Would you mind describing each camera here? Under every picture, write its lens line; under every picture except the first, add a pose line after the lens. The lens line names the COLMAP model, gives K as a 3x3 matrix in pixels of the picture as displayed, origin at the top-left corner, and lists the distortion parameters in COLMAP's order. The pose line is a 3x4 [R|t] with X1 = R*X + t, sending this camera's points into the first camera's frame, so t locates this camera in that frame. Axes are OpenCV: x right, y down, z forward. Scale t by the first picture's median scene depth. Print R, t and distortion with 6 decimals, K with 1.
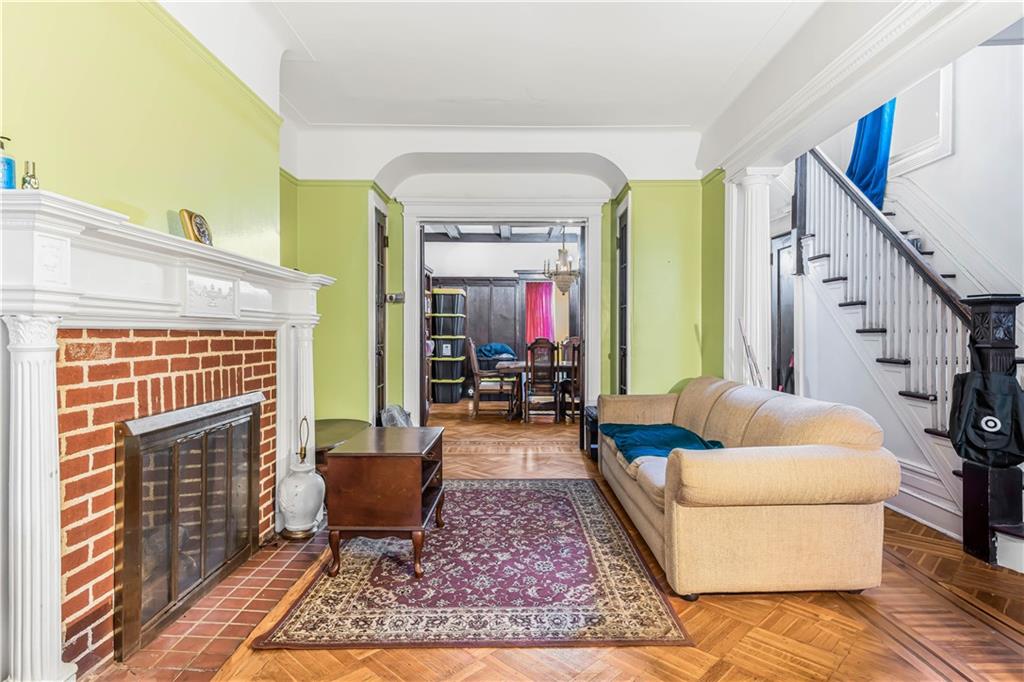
lens RADIAL K [[578.7, 0, 515.9], [0, 578.7, 340.0], [0, 0, 1]] dist [0.009336, -0.000928]
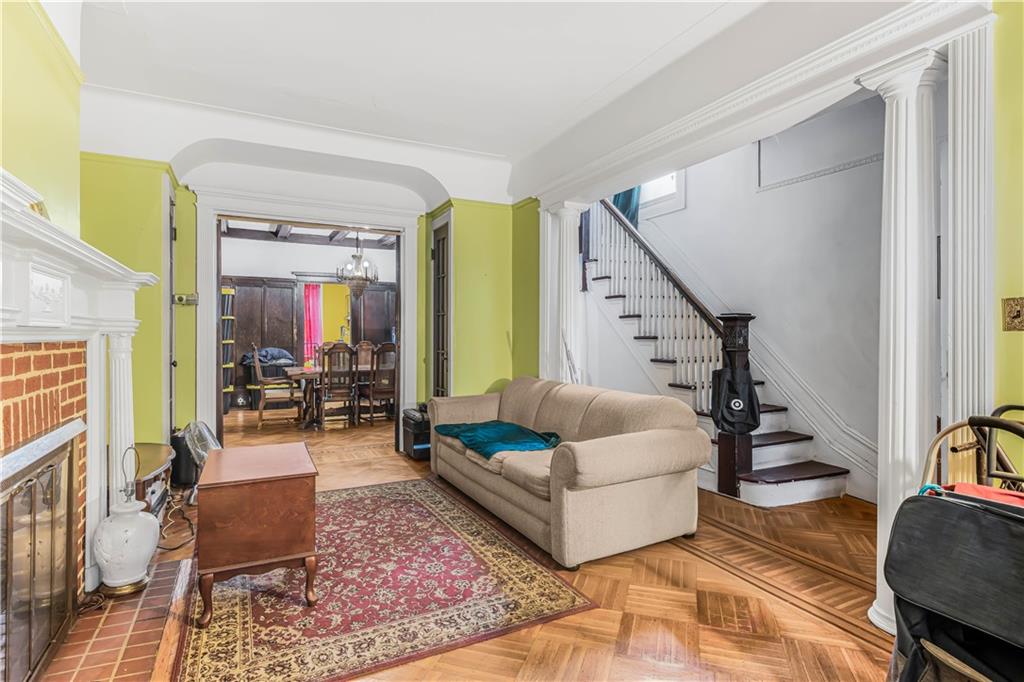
lens RADIAL K [[545.7, 0, 530.2], [0, 545.7, 338.2], [0, 0, 1]] dist [0.002451, -0.003931]
pose [[0.884321, -0.002578, 0.466872, -0.238258], [0.004827, 0.999982, -0.003620, -0.014682], [-0.466854, 0.005454, 0.884317, 0.050893]]
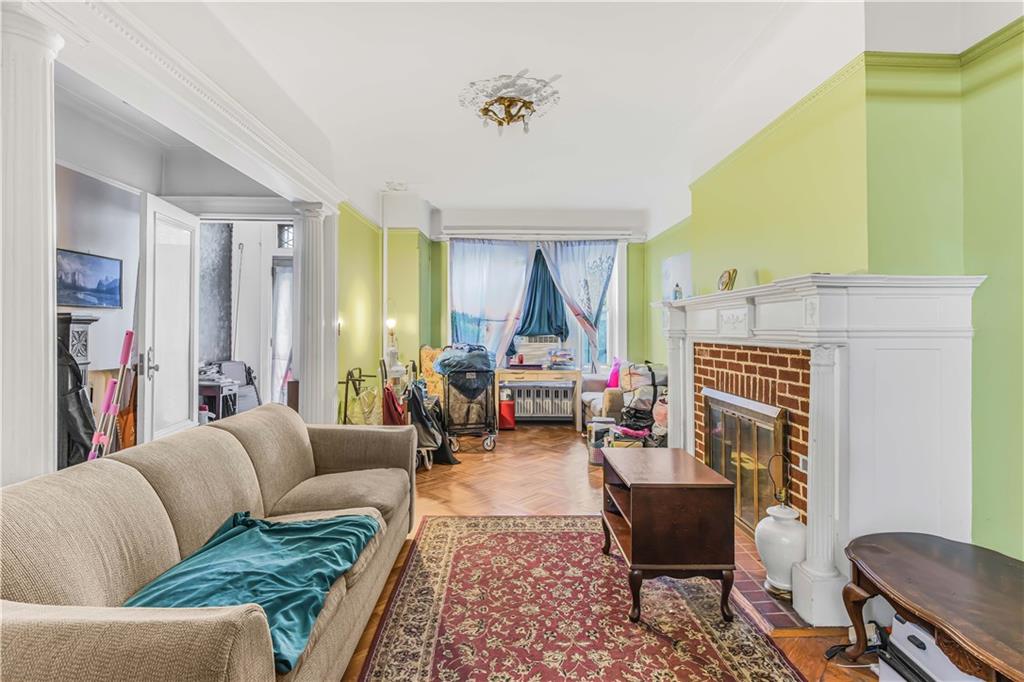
lens RADIAL K [[508.9, 0, 515.6], [0, 508.9, 332.0], [0, 0, 1]] dist [-0.001522, -0.000221]
pose [[-0.999757, -0.002120, -0.021925, 0.038002], [-0.002444, 0.999888, 0.014764, -0.055377], [0.021891, 0.014814, -0.999651, 1.827474]]
